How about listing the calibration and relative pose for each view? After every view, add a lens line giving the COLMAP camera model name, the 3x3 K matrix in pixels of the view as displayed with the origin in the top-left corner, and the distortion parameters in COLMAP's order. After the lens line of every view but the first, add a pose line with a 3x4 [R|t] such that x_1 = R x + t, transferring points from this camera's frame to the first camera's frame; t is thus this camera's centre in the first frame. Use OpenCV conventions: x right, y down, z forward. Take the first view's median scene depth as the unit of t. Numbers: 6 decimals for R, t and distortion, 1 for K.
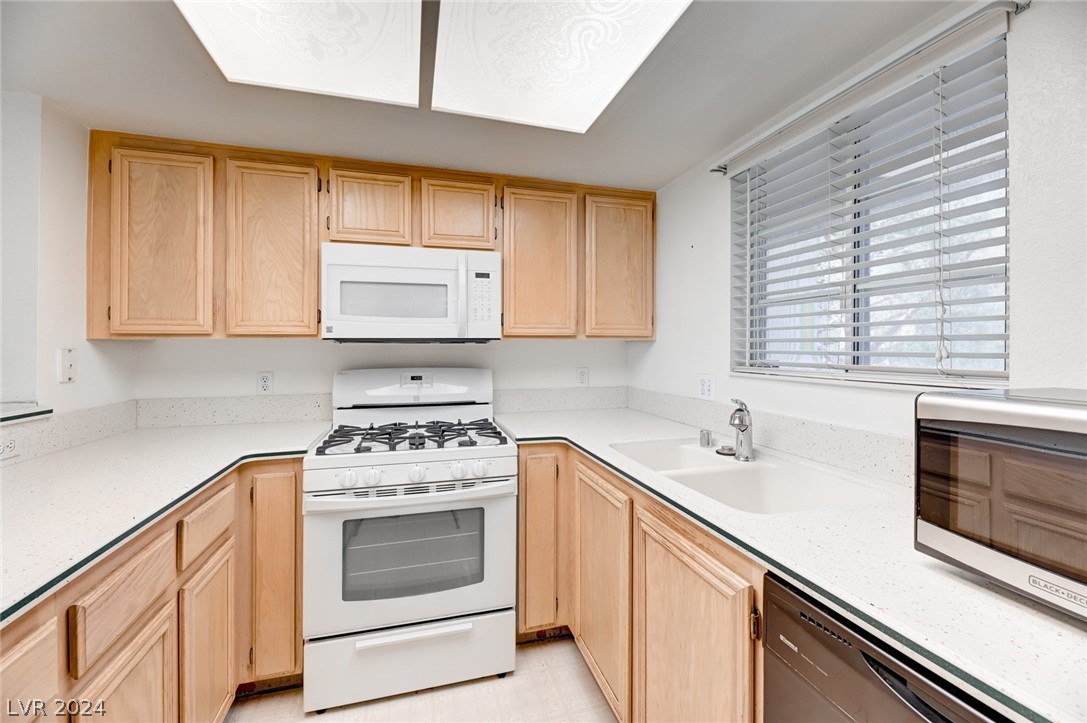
lens RADIAL K [[444.4, 0, 543.0], [0, 444.4, 339.4], [0, 0, 1]] dist [-0.004283, -0.000660]
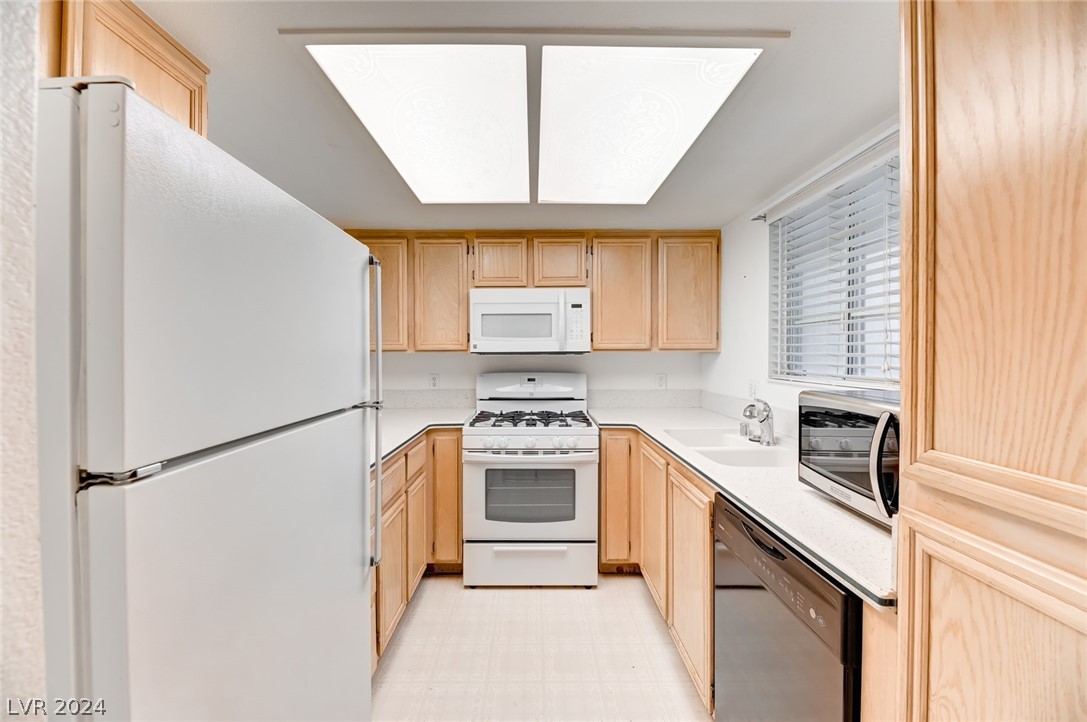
lens RADIAL K [[444.4, 0, 542.2], [0, 444.4, 356.1], [0, 0, 1]] dist [-0.004283, -0.000660]
pose [[0.963988, 0.002342, -0.265936, 0.149624], [0.004650, 0.999660, 0.025660, -0.029242], [0.265905, -0.025972, 0.963649, -0.421366]]
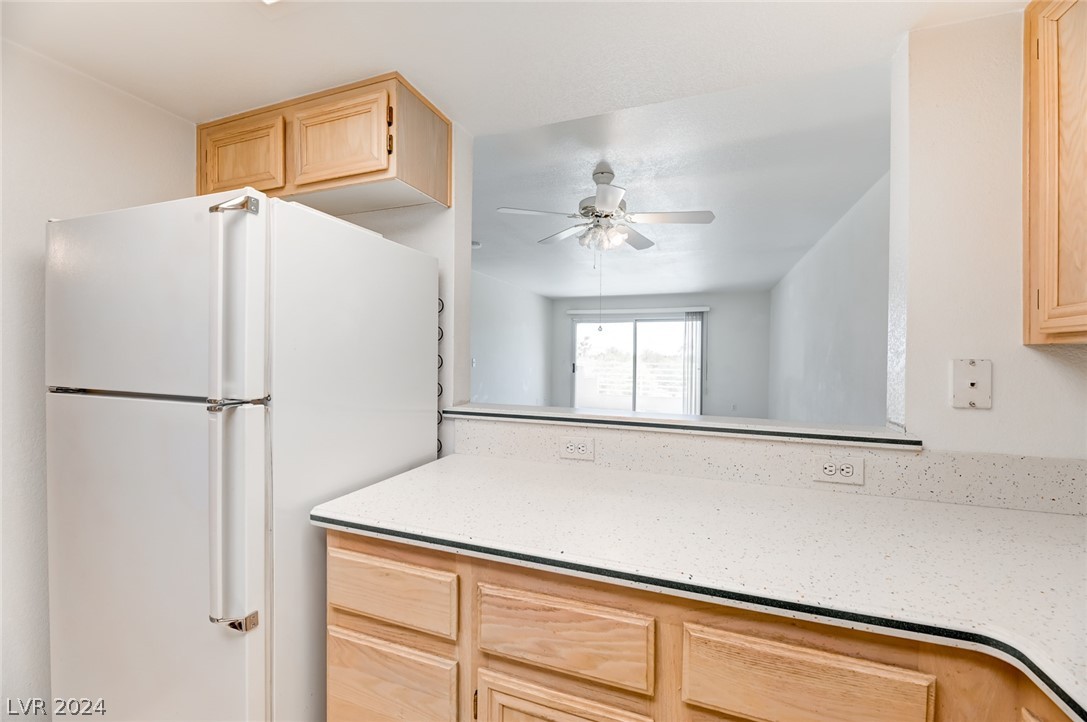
lens RADIAL K [[444.4, 0, 539.1], [0, 444.4, 356.3], [0, 0, 1]] dist [-0.004283, -0.000660]
pose [[-0.604331, 0.001381, -0.796732, -0.119098], [0.004826, 0.999986, -0.001927, 0.013828], [0.796719, -0.005009, -0.604330, 0.840359]]
